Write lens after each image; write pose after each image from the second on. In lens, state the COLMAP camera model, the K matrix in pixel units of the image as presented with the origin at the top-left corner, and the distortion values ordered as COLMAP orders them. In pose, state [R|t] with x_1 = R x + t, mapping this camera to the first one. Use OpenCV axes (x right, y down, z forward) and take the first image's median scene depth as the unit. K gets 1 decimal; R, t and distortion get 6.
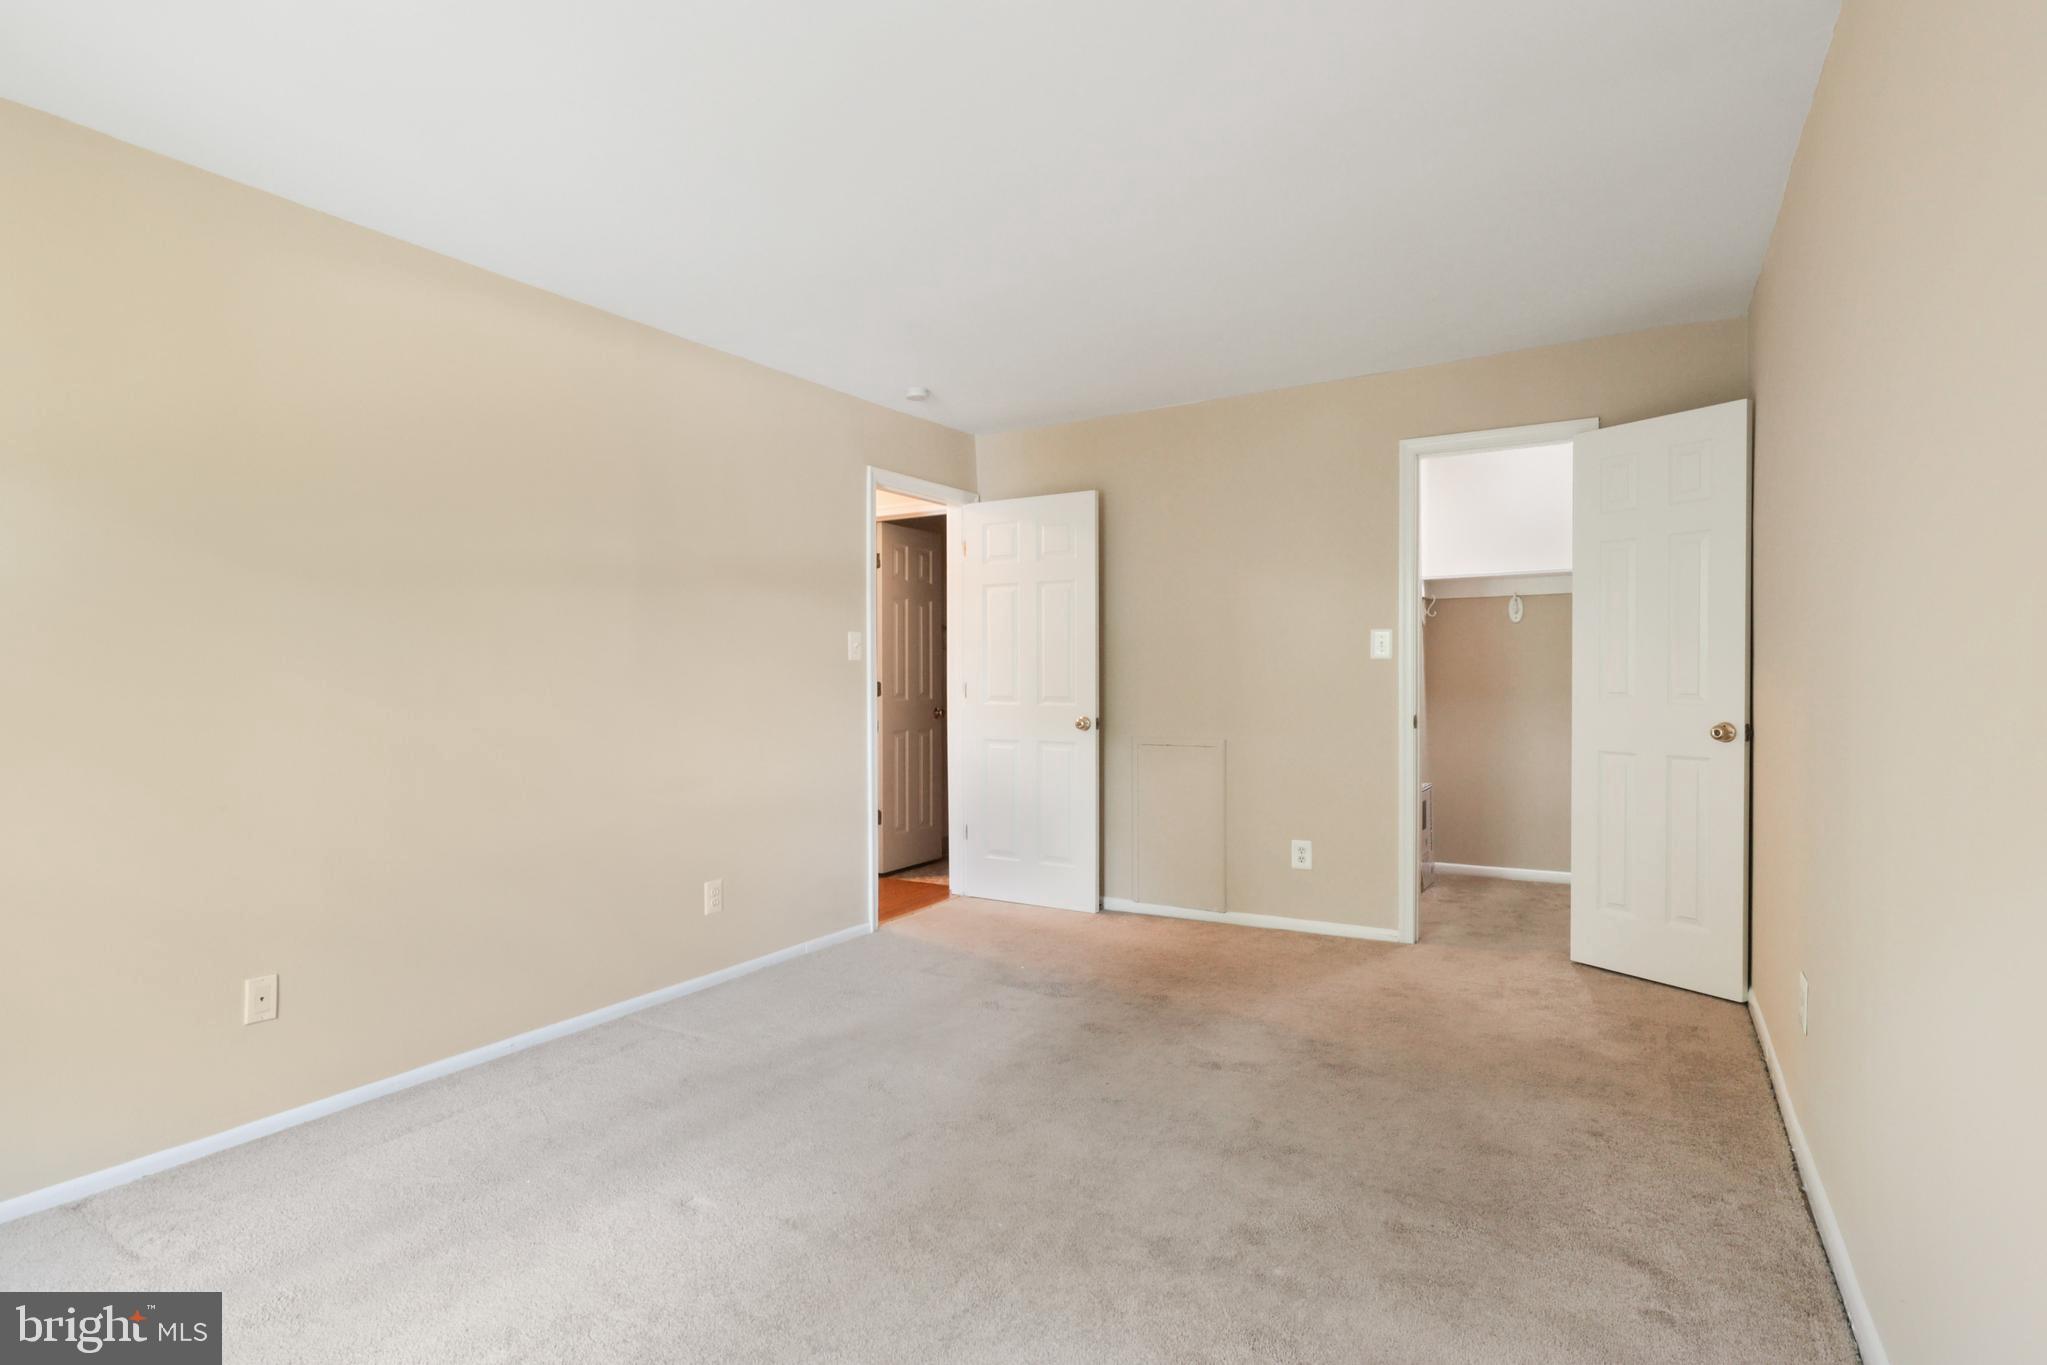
lens RADIAL K [[1035.0, 0, 1030.3], [0, 1035.0, 688.3], [0, 0, 1]] dist [0.001831, 0.000641]
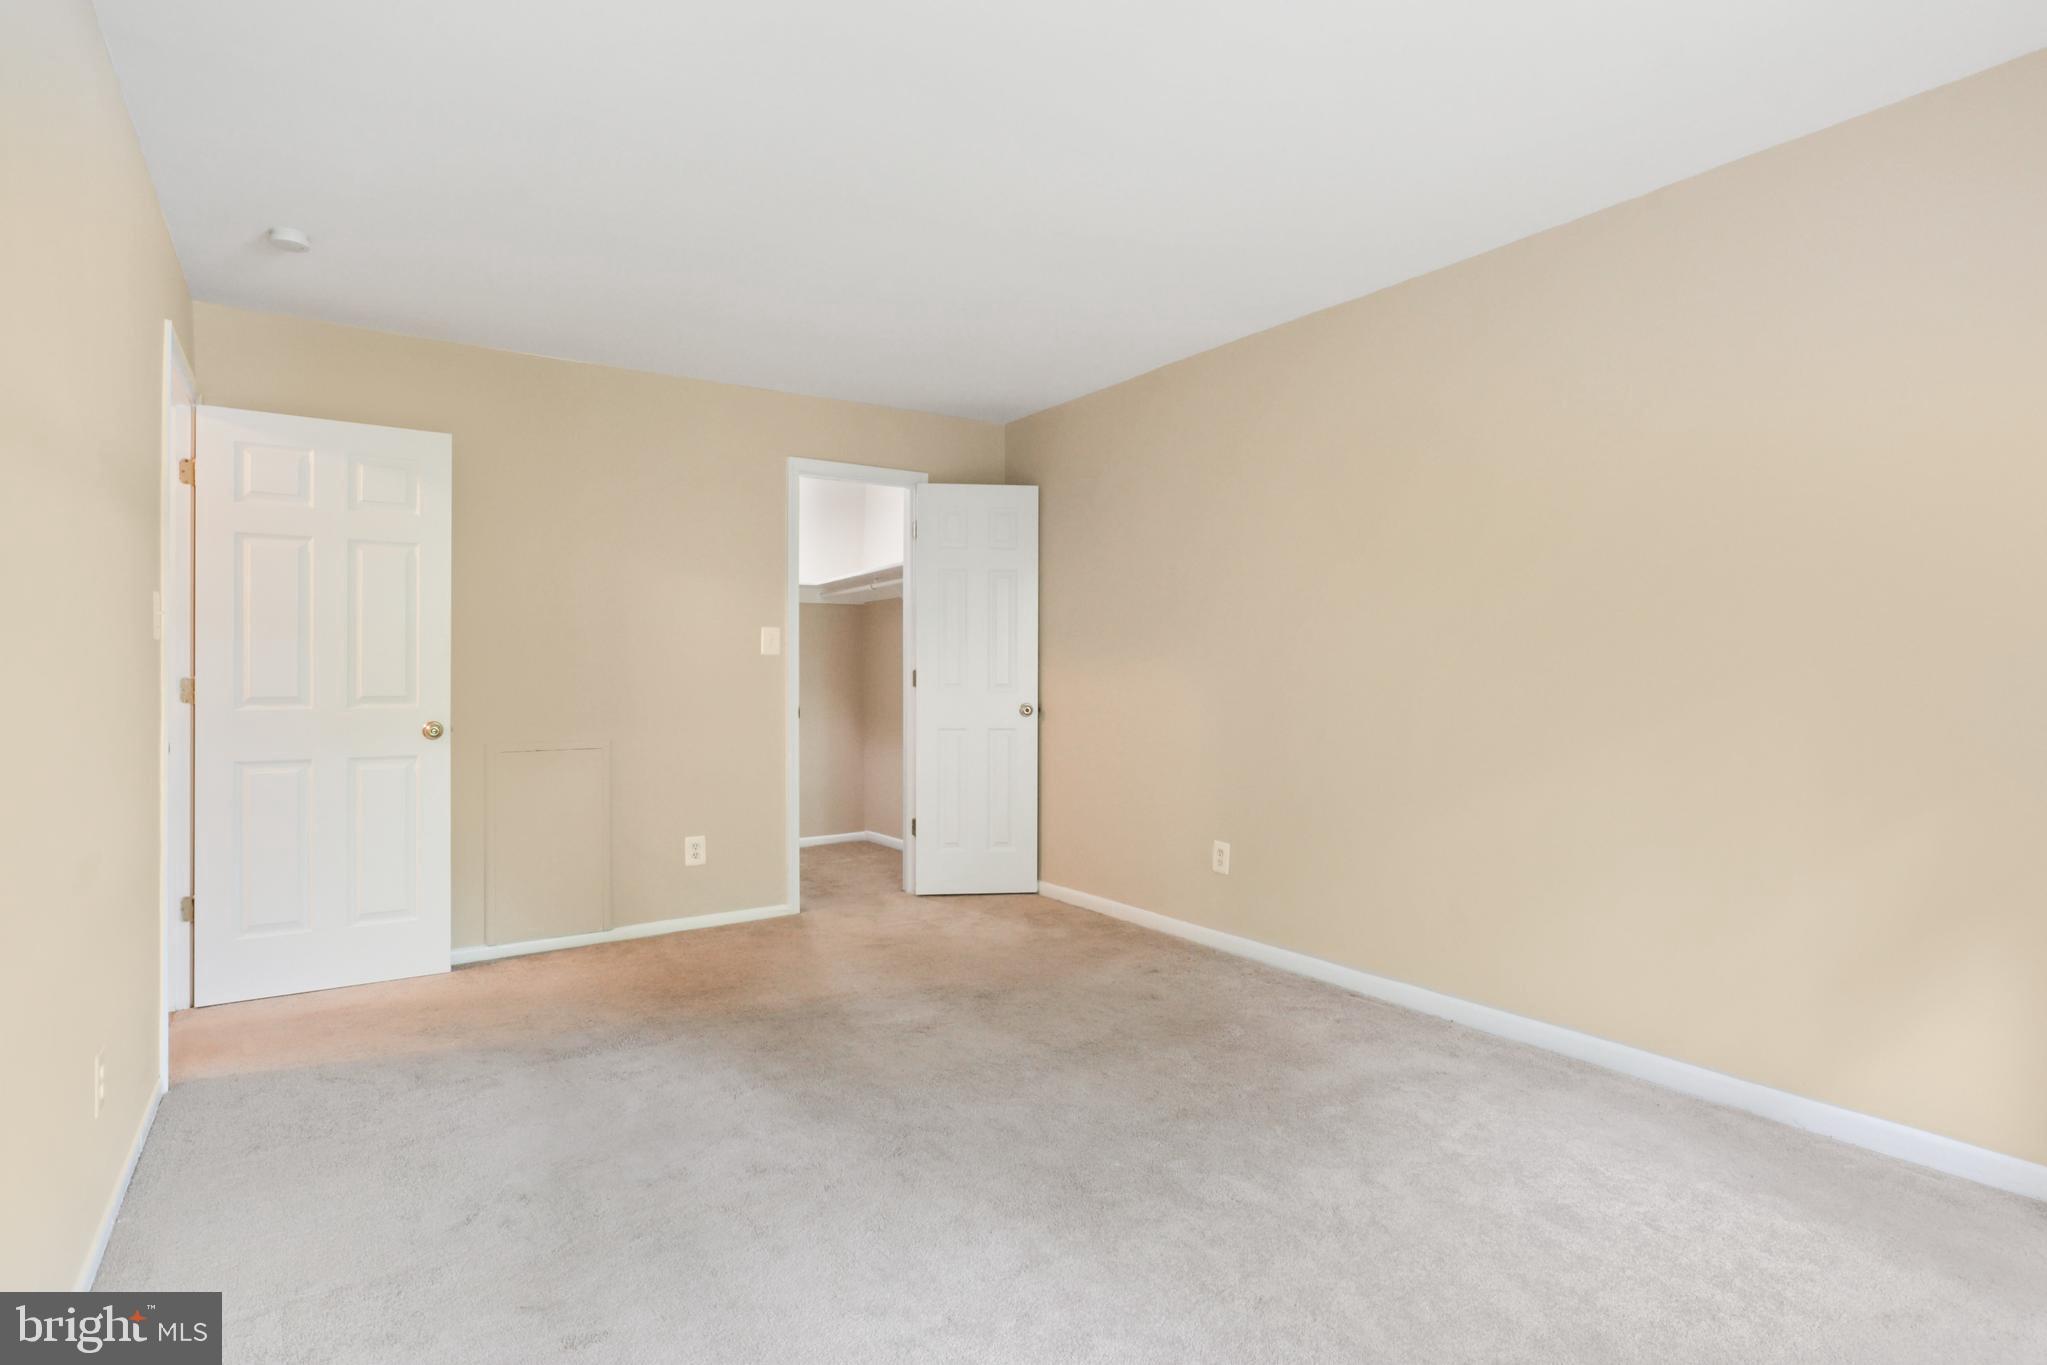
lens RADIAL K [[1035.0, 0, 1030.4], [0, 1035.0, 672.7], [0, 0, 1]] dist [0.001831, 0.000641]
pose [[0.422444, 0.003600, 0.906382, -0.523912], [0.008213, 0.999936, -0.007800, 0.000746], [-0.906352, 0.010739, 0.422388, 0.301821]]
